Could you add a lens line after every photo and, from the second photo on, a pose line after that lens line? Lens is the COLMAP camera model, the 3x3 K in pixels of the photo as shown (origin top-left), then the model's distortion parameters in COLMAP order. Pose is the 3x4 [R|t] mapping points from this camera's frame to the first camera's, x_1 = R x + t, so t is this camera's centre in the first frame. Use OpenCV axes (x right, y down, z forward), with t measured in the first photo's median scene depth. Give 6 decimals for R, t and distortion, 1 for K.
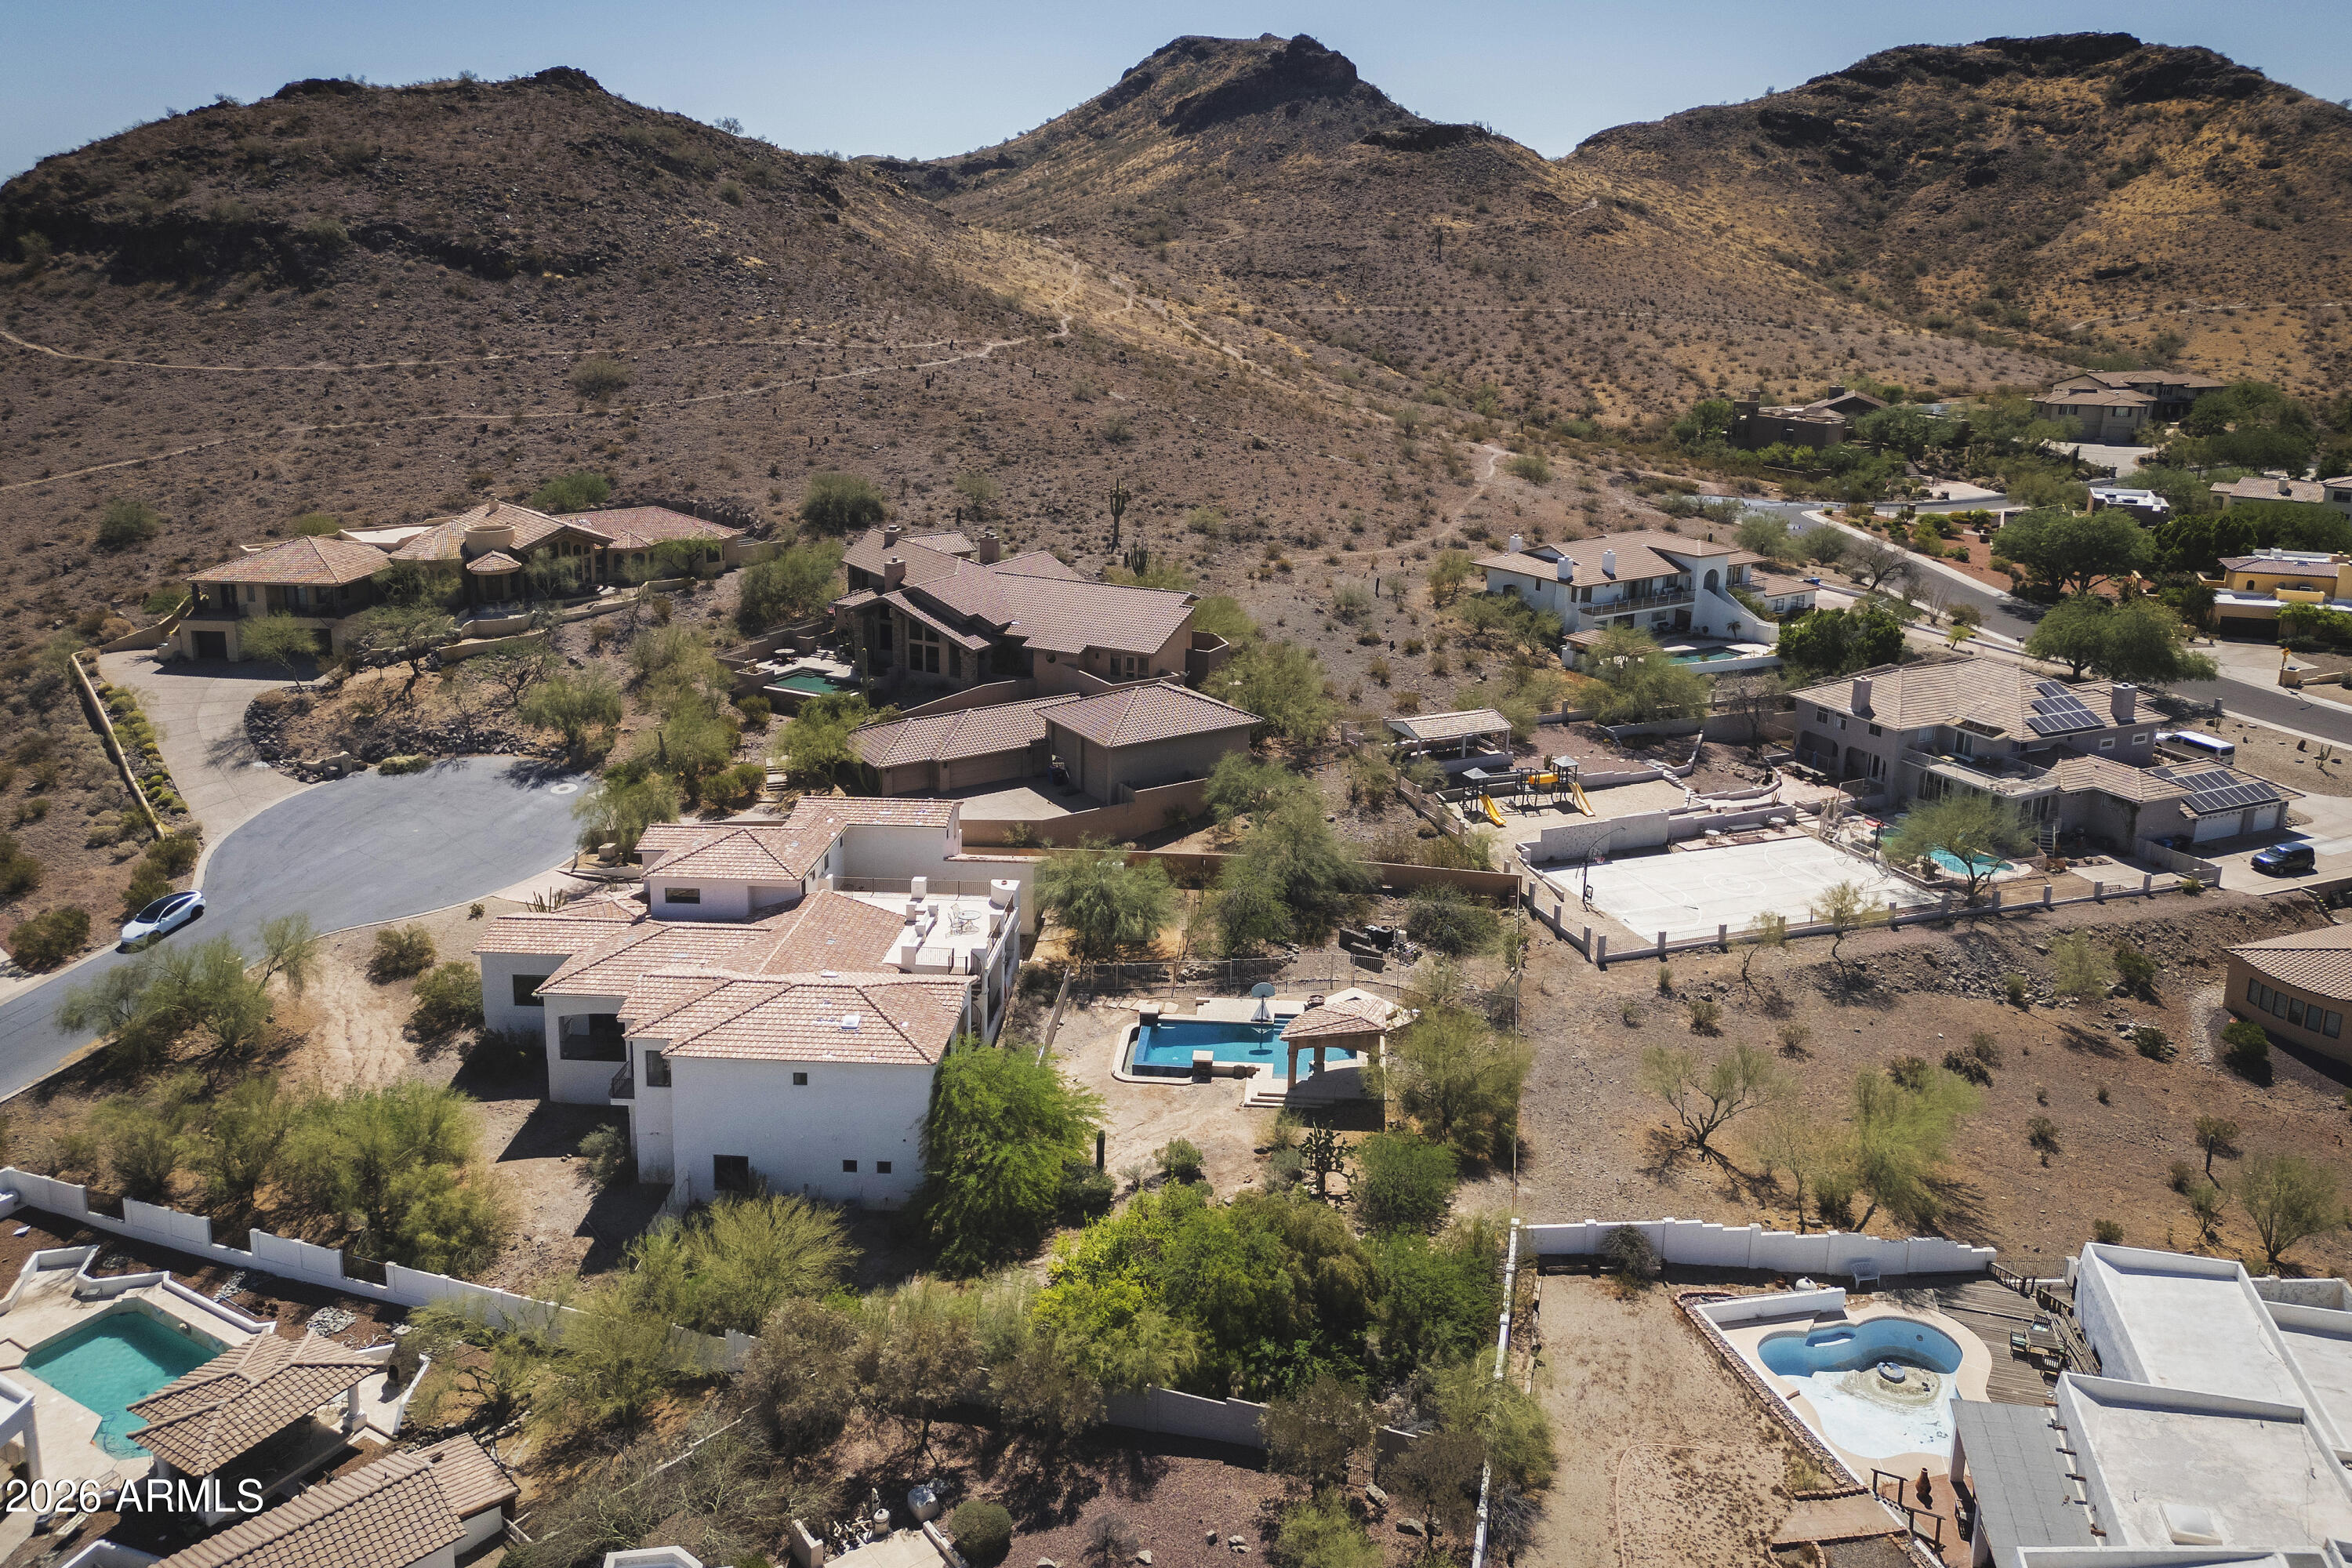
lens RADIAL K [[1744.4, 0, 1211.2], [0, 1744.4, 783.4], [0, 0, 1]] dist [0.079734, -0.078217]
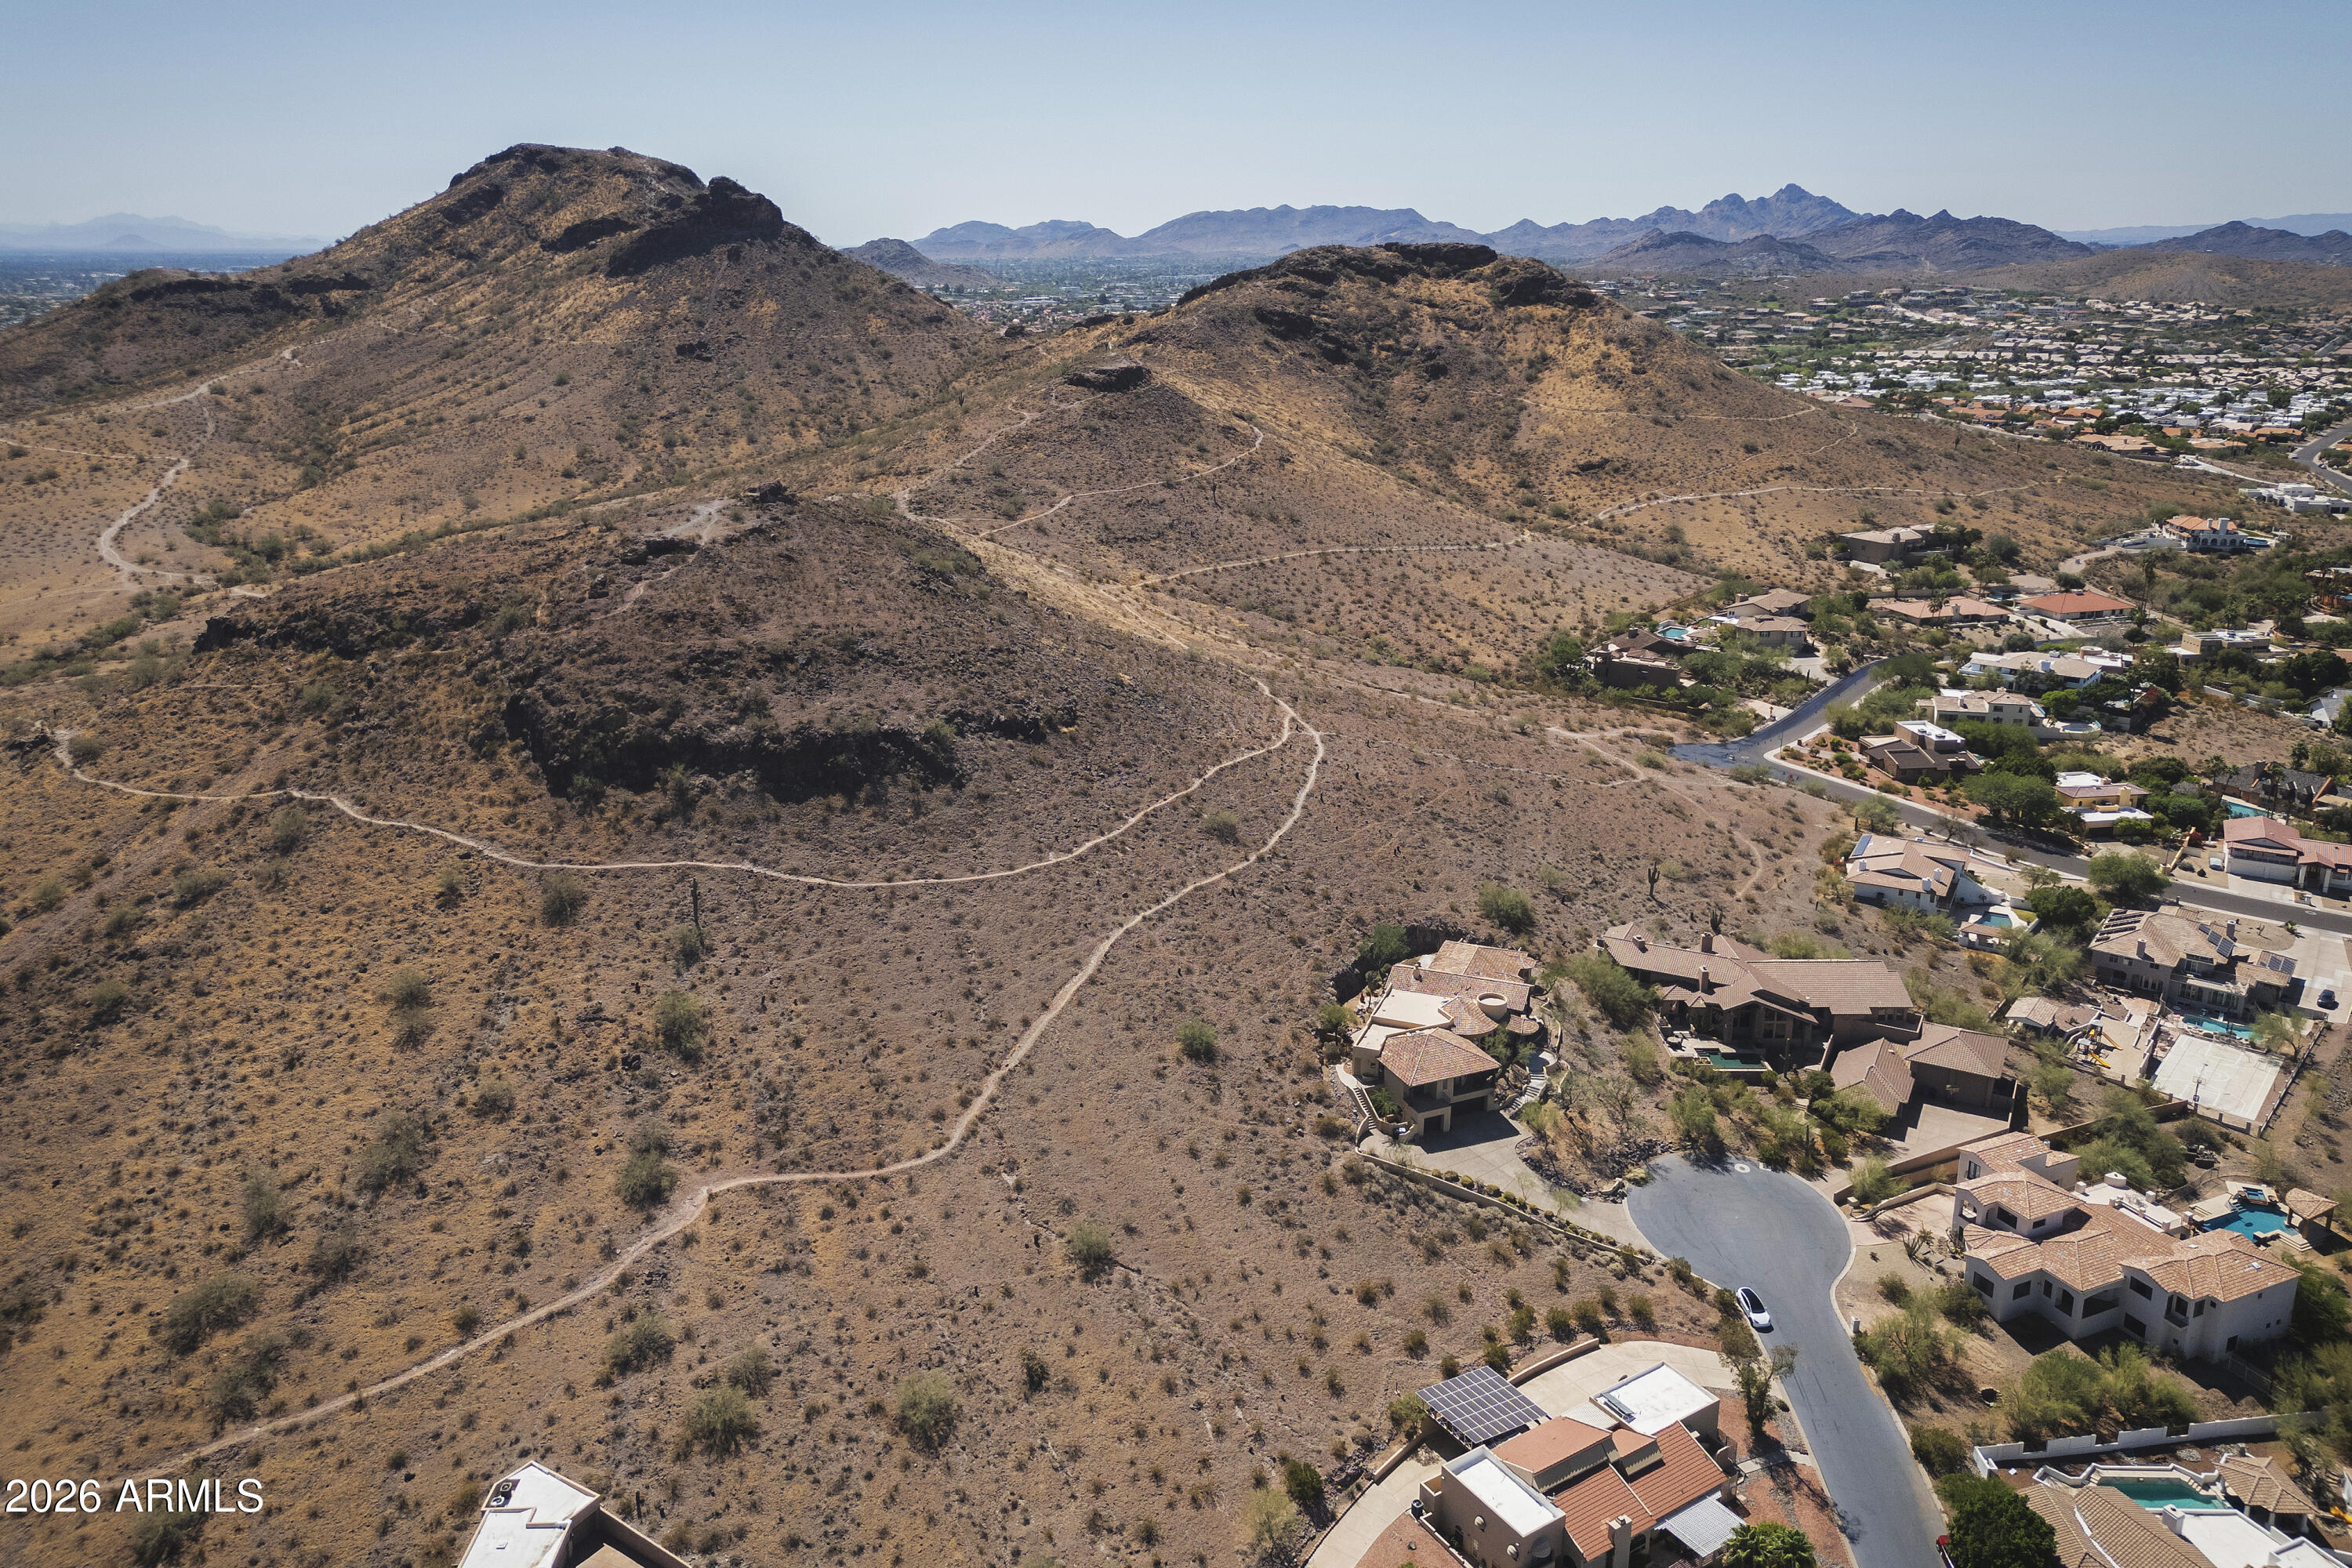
lens RADIAL K [[1816.2, 0, 1176.4], [0, 1816.2, 809.3], [0, 0, 1]] dist [0.084910, -0.090201]
pose [[0.859884, -0.159712, 0.484863, -0.436910], [0.145188, 0.987088, 0.067658, -0.143228], [-0.489408, 0.012218, 0.871969, -0.073507]]
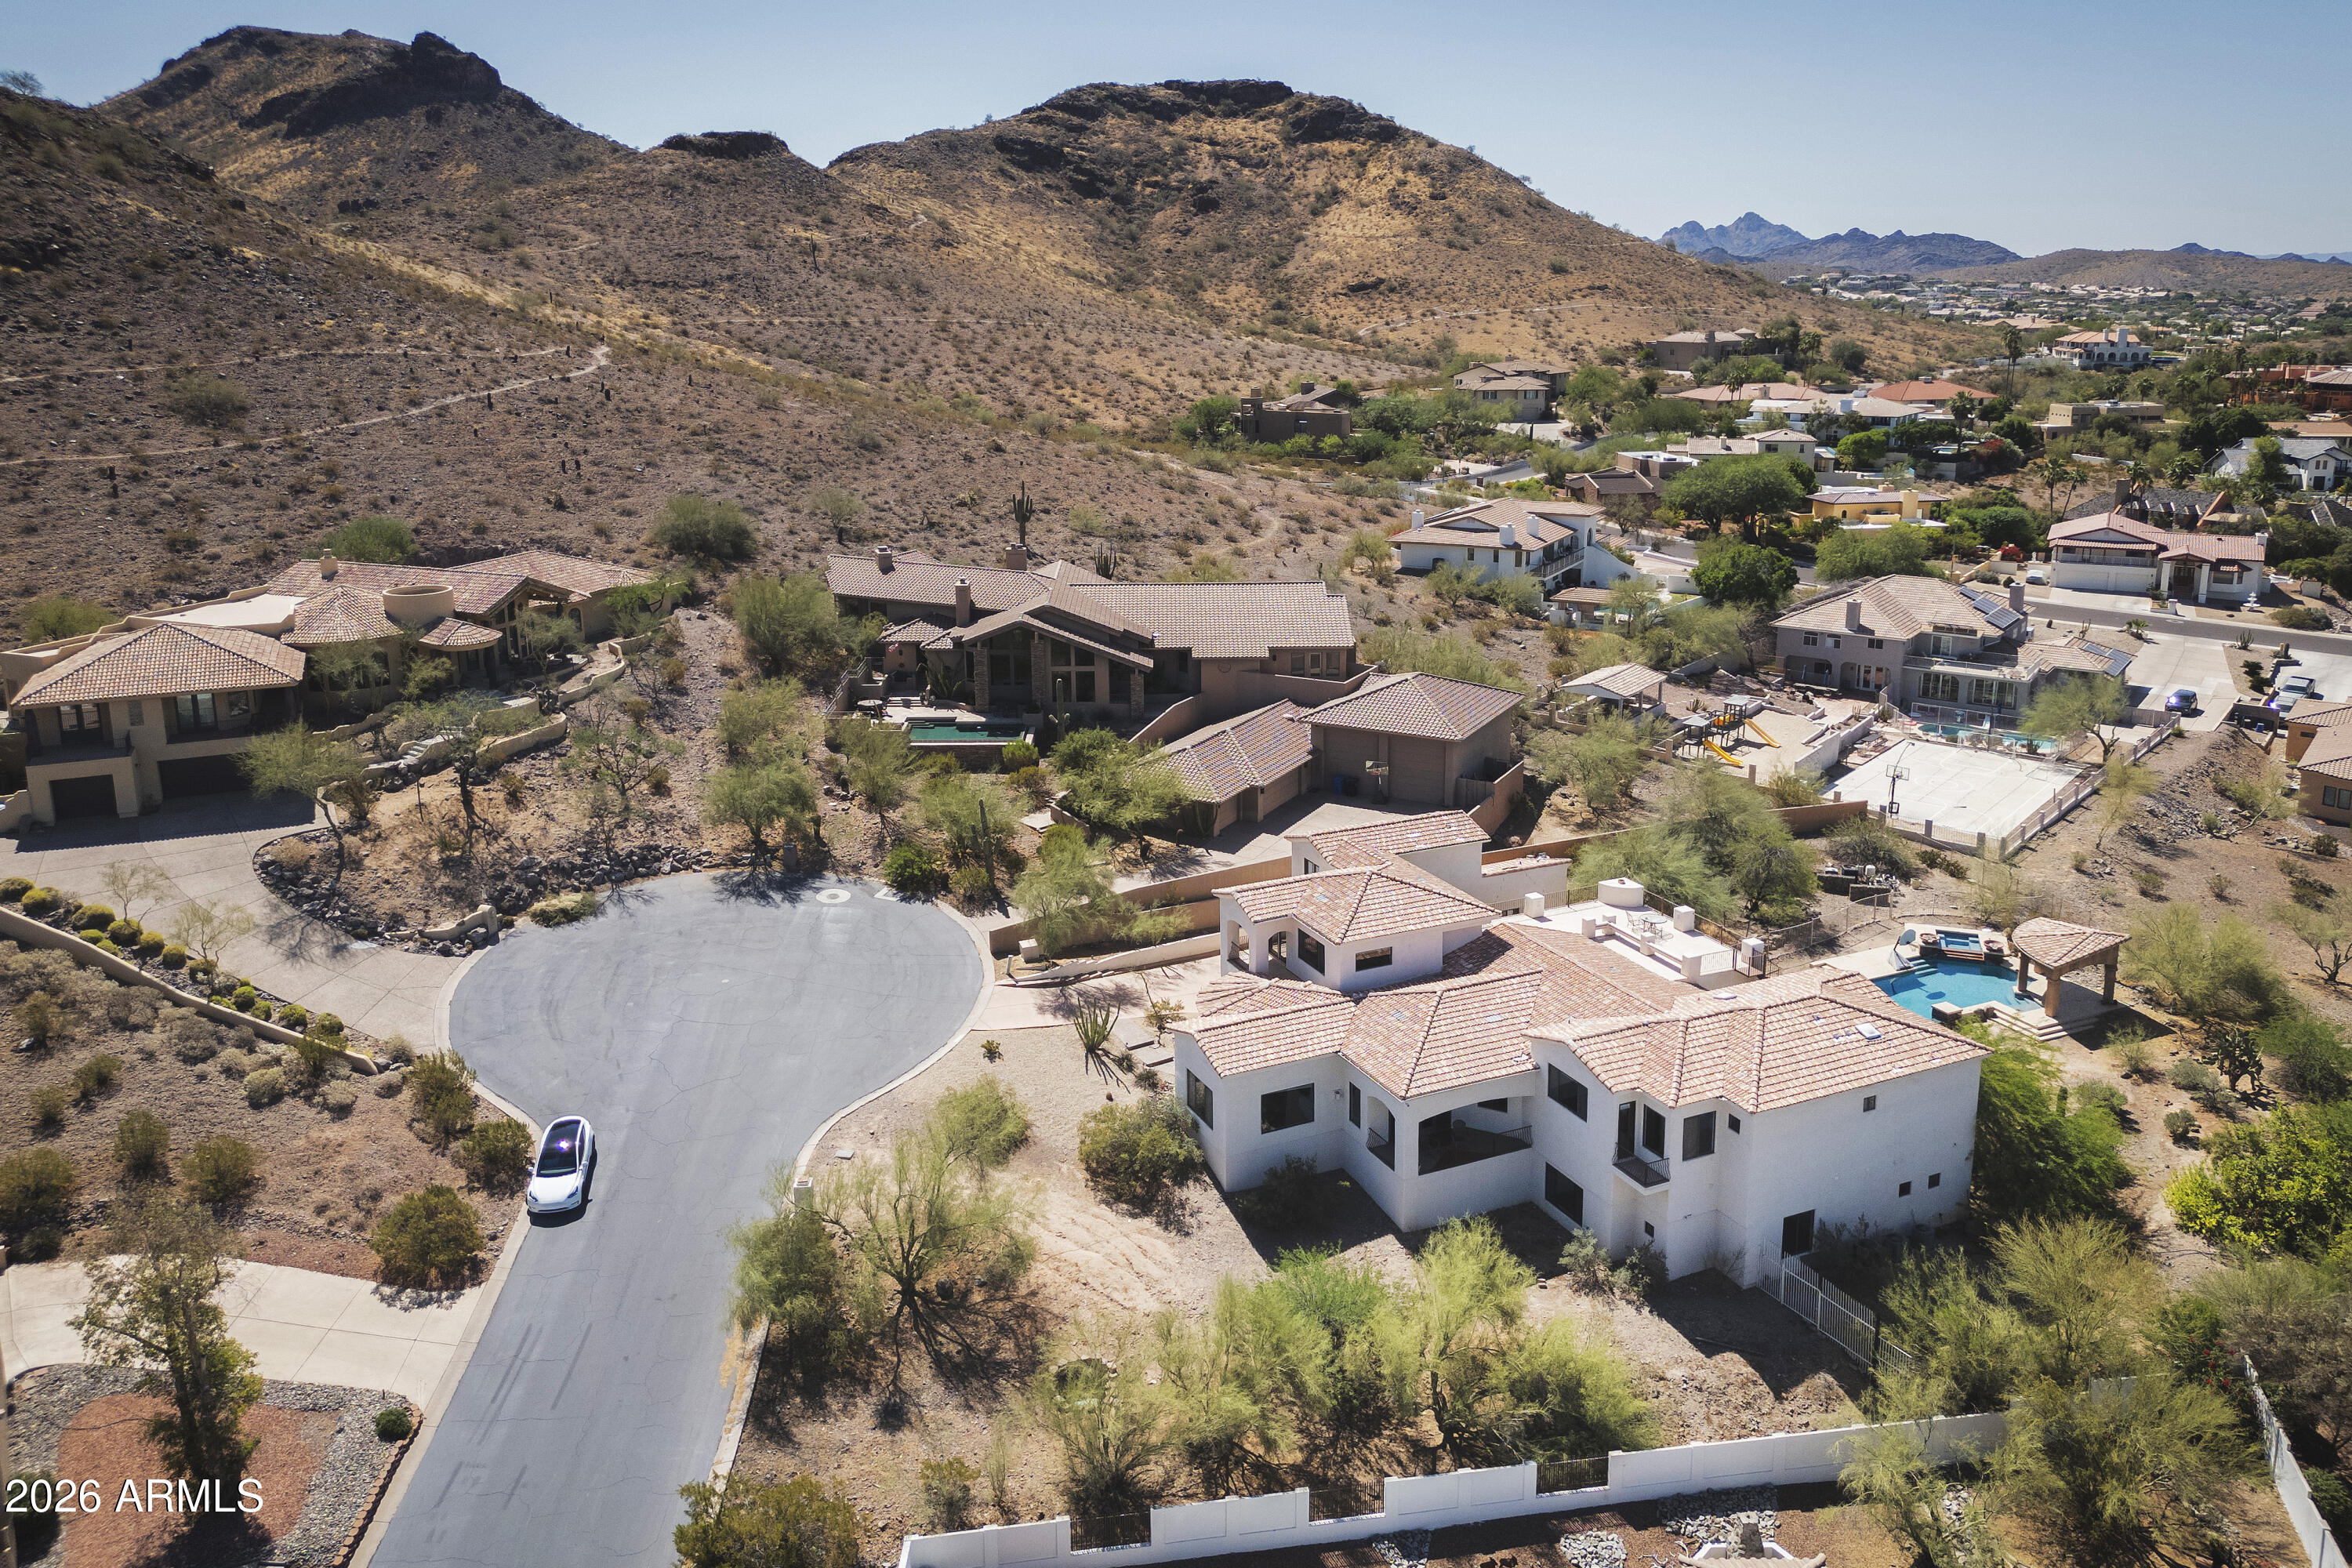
lens RADIAL K [[1754.8, 0, 1205.3], [0, 1754.8, 765.1], [0, 0, 1]] dist [0.070807, -0.065027]
pose [[0.858443, -0.141915, 0.492885, -0.159950], [0.156356, 0.987627, 0.012043, -0.010021], [-0.488495, 0.066727, 0.870011, 0.067109]]
